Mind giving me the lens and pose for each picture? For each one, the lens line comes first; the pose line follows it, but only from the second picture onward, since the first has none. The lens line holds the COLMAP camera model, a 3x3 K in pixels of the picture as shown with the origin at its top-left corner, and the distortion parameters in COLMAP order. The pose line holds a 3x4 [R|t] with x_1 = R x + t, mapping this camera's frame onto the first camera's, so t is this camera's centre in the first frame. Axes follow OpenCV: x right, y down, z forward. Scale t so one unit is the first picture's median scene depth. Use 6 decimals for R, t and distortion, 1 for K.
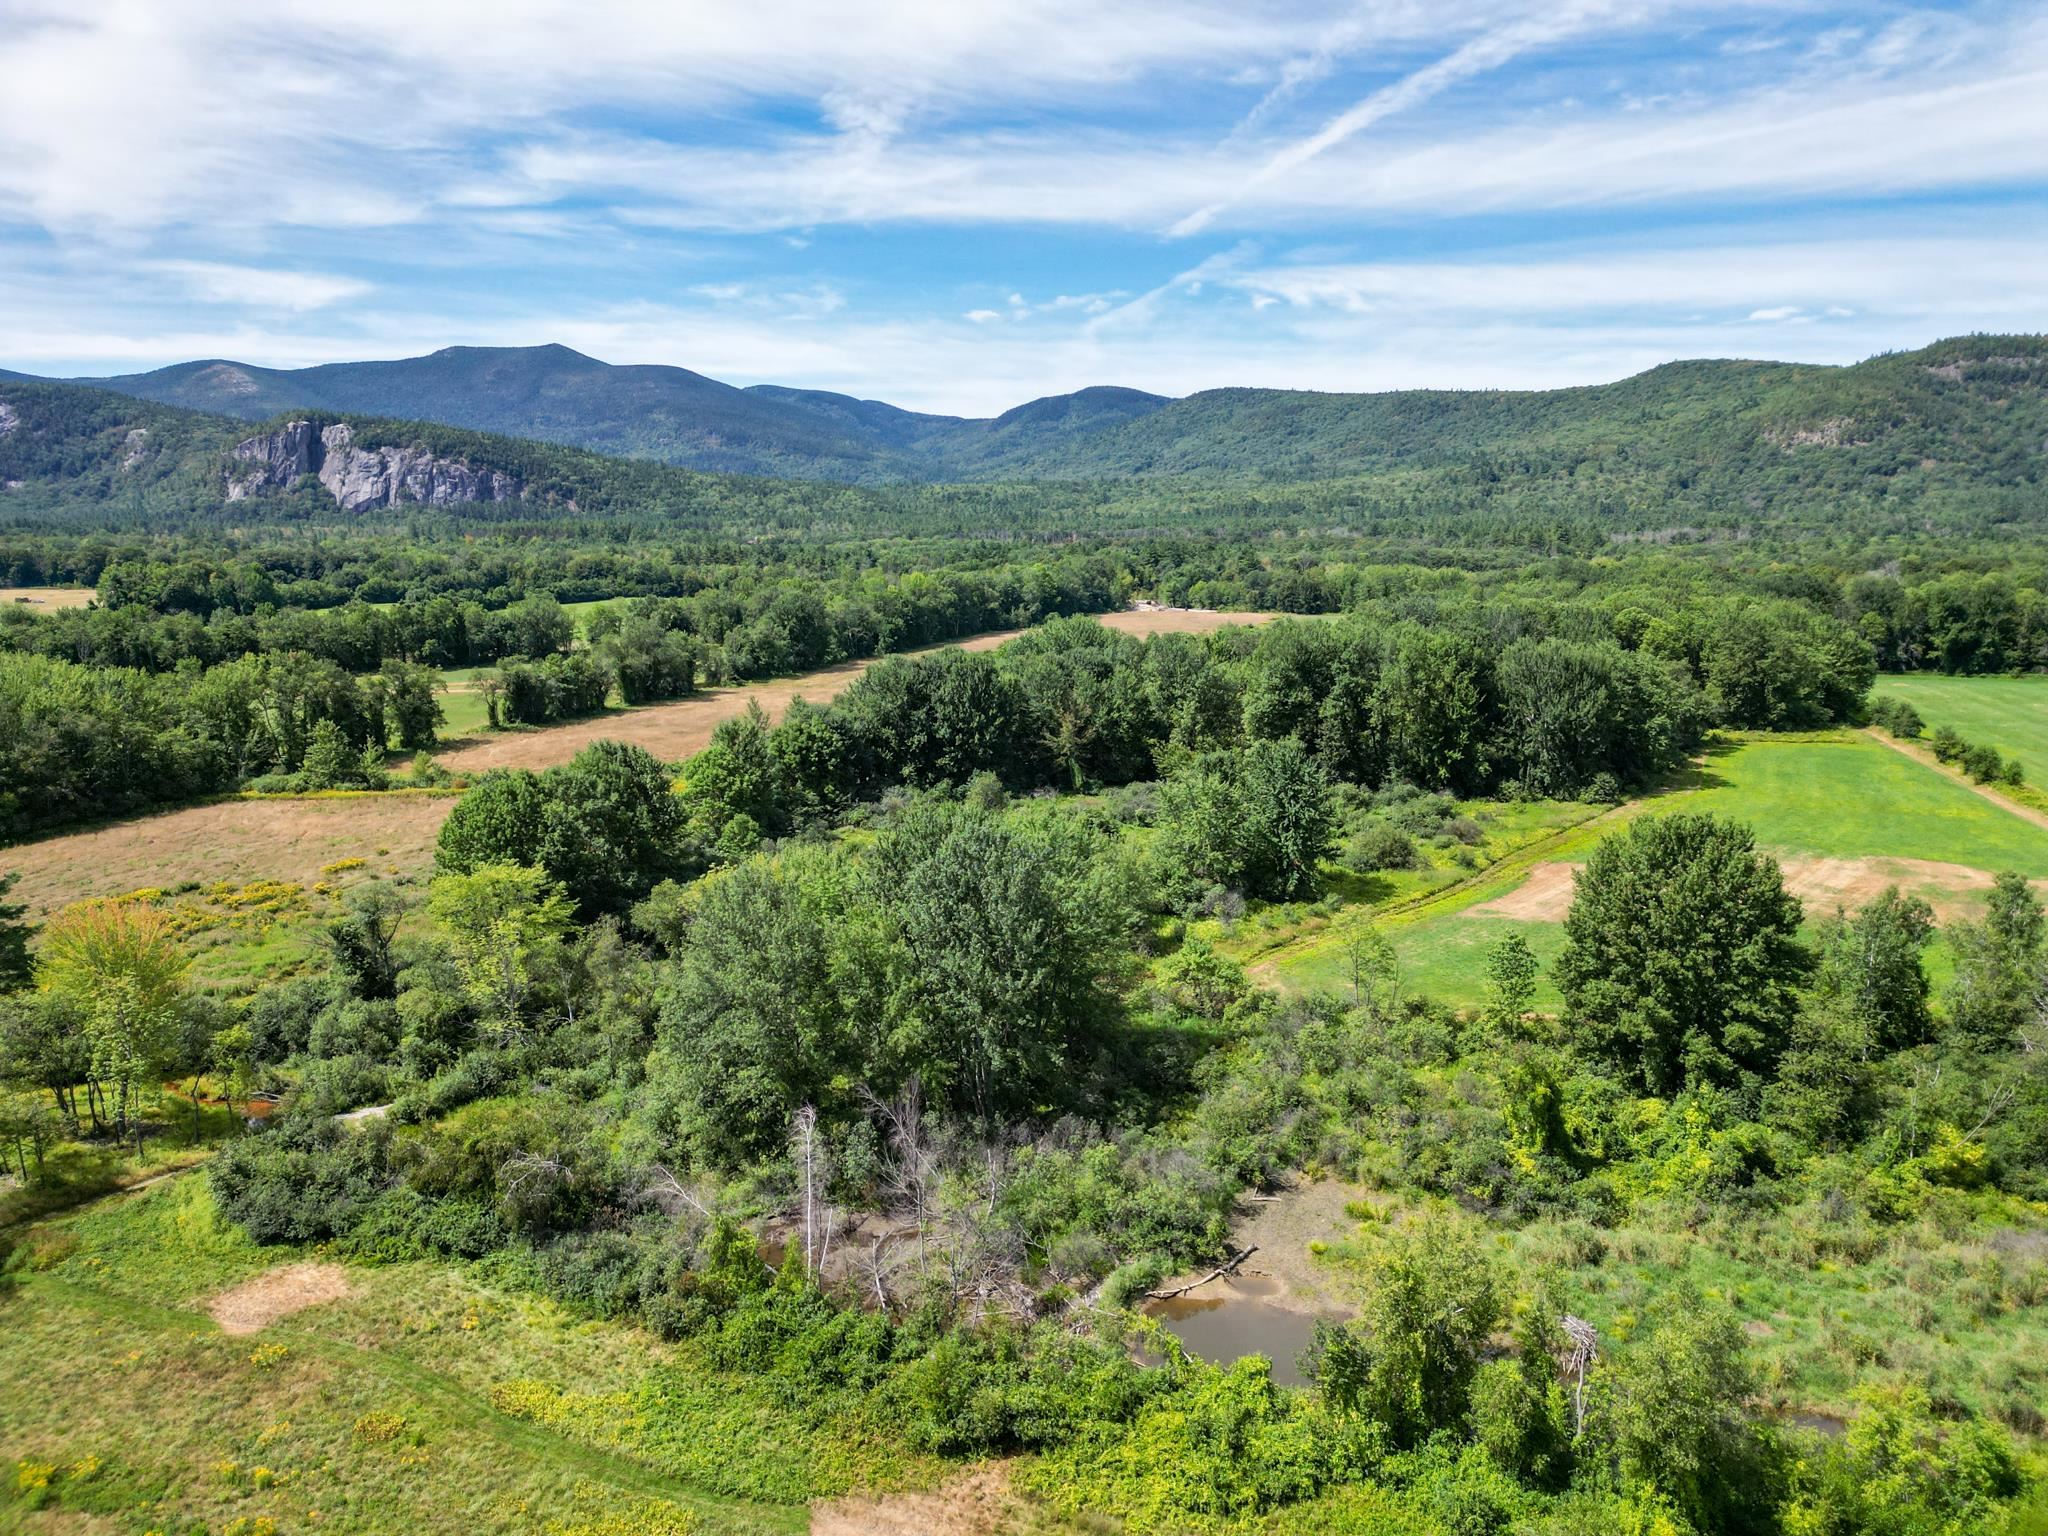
lens RADIAL K [[1414.2, 0, 1020.5], [0, 1414.2, 762.4], [0, 0, 1]] dist [0.022798, -0.006164]
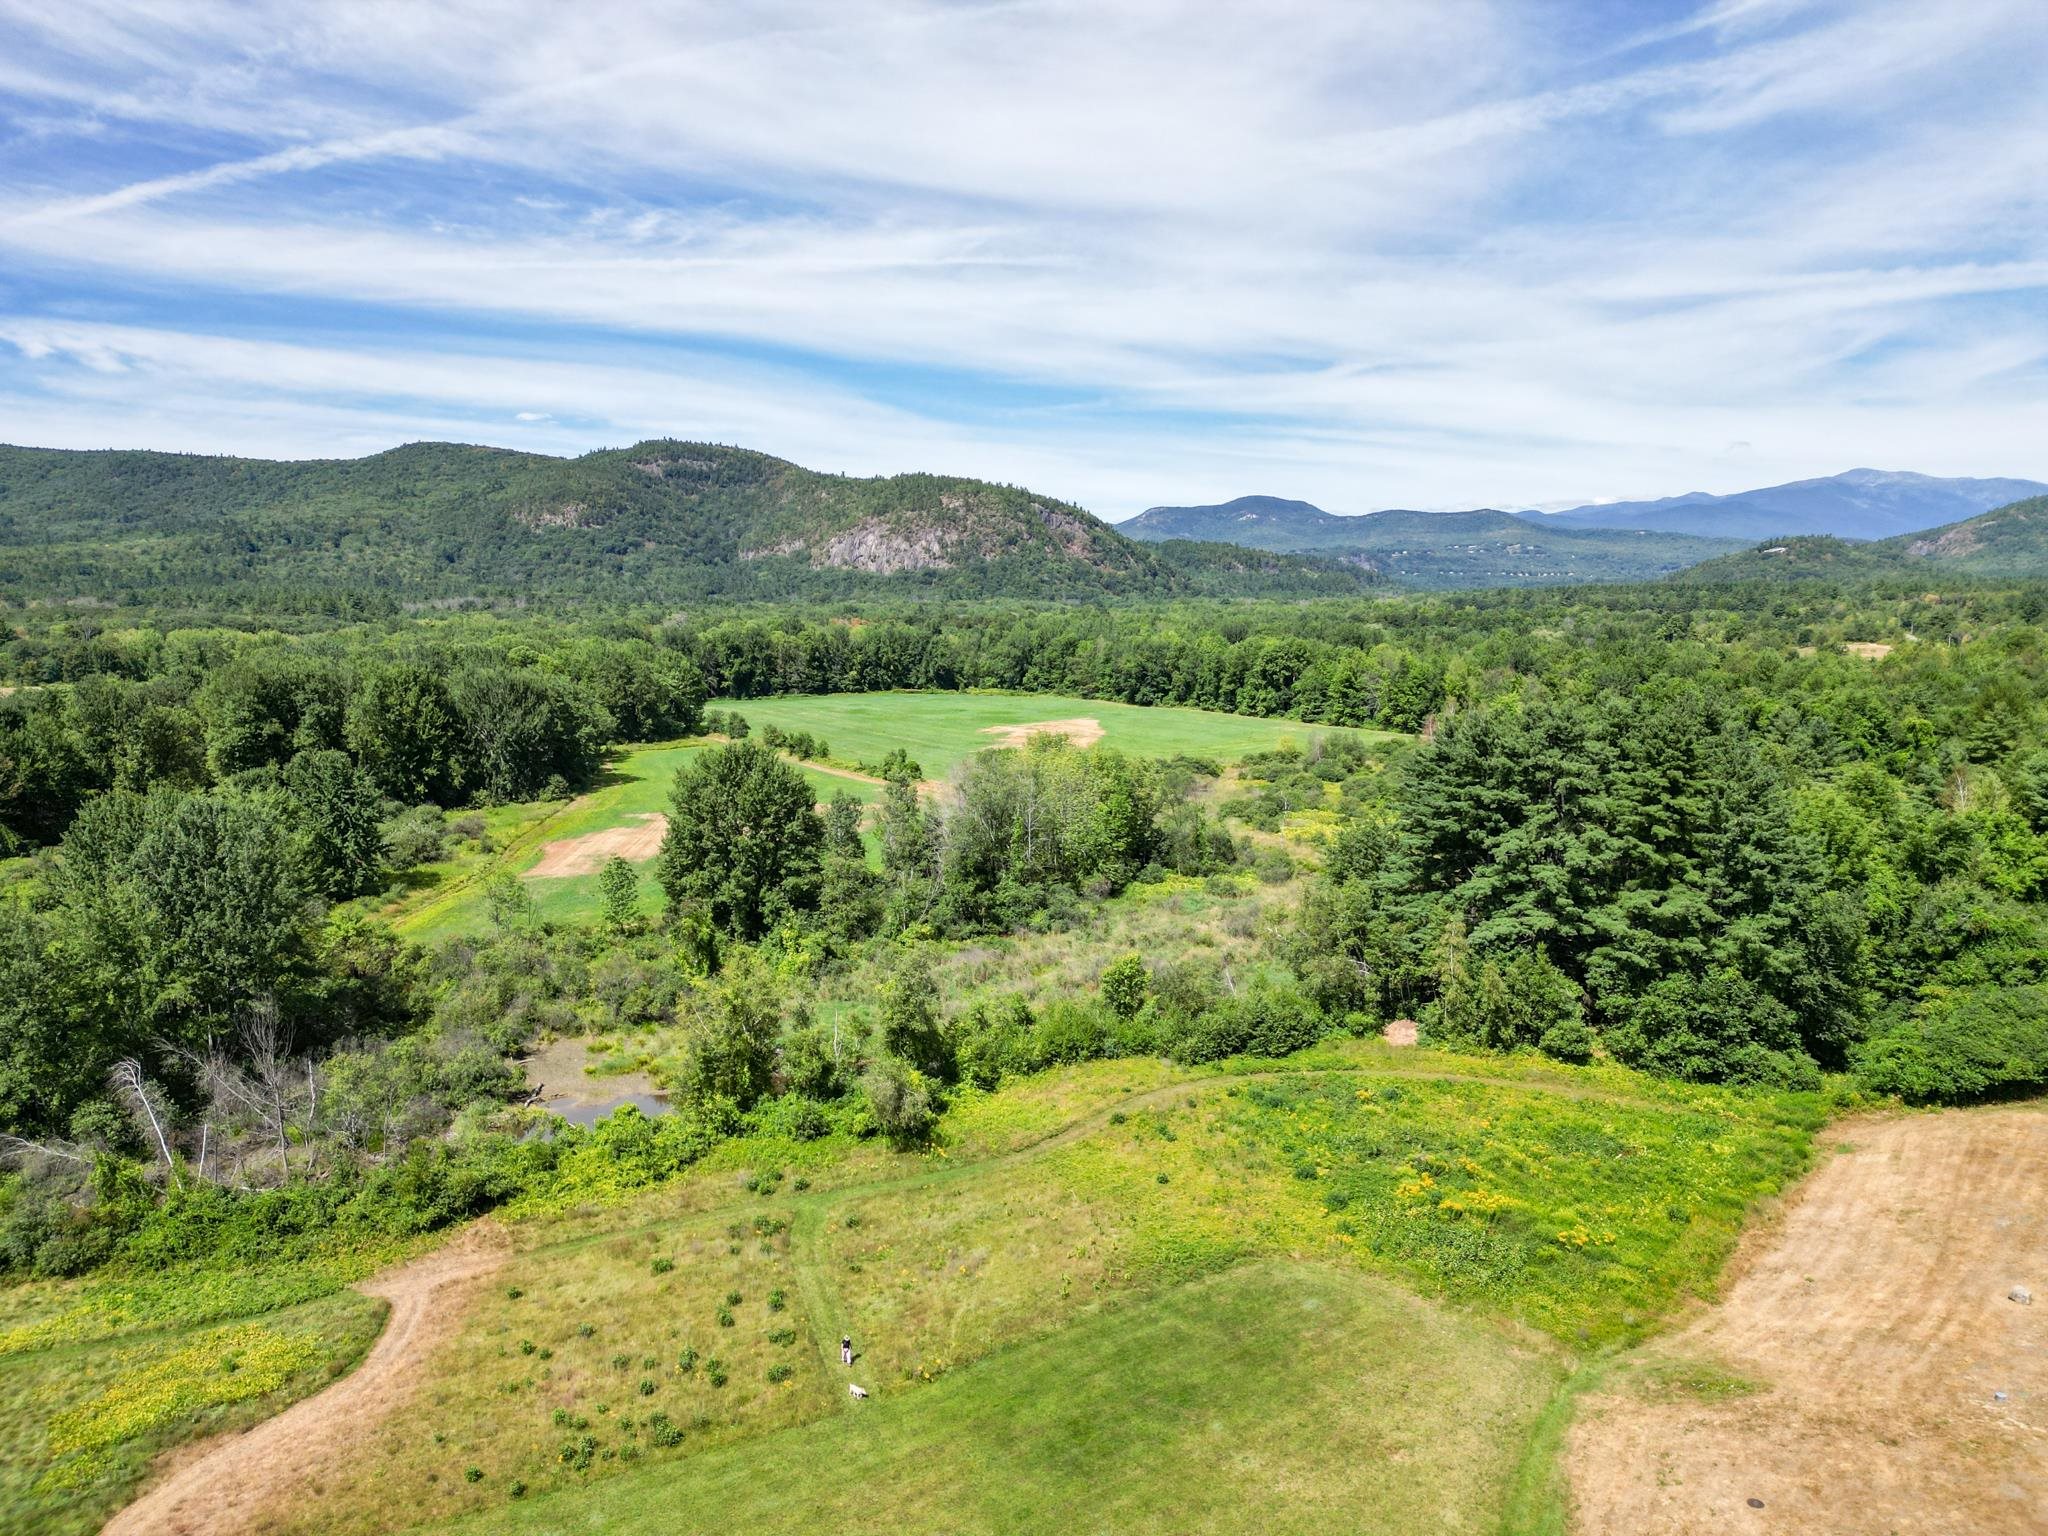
lens RADIAL K [[1414.2, 0, 1025.0], [0, 1414.2, 771.9], [0, 0, 1]] dist [0.022798, -0.006164]
pose [[0.679965, -0.094313, 0.727154, -0.166756], [0.128092, 0.991723, 0.008849, 0.041475], [-0.721970, 0.087125, 0.686417, -0.079447]]
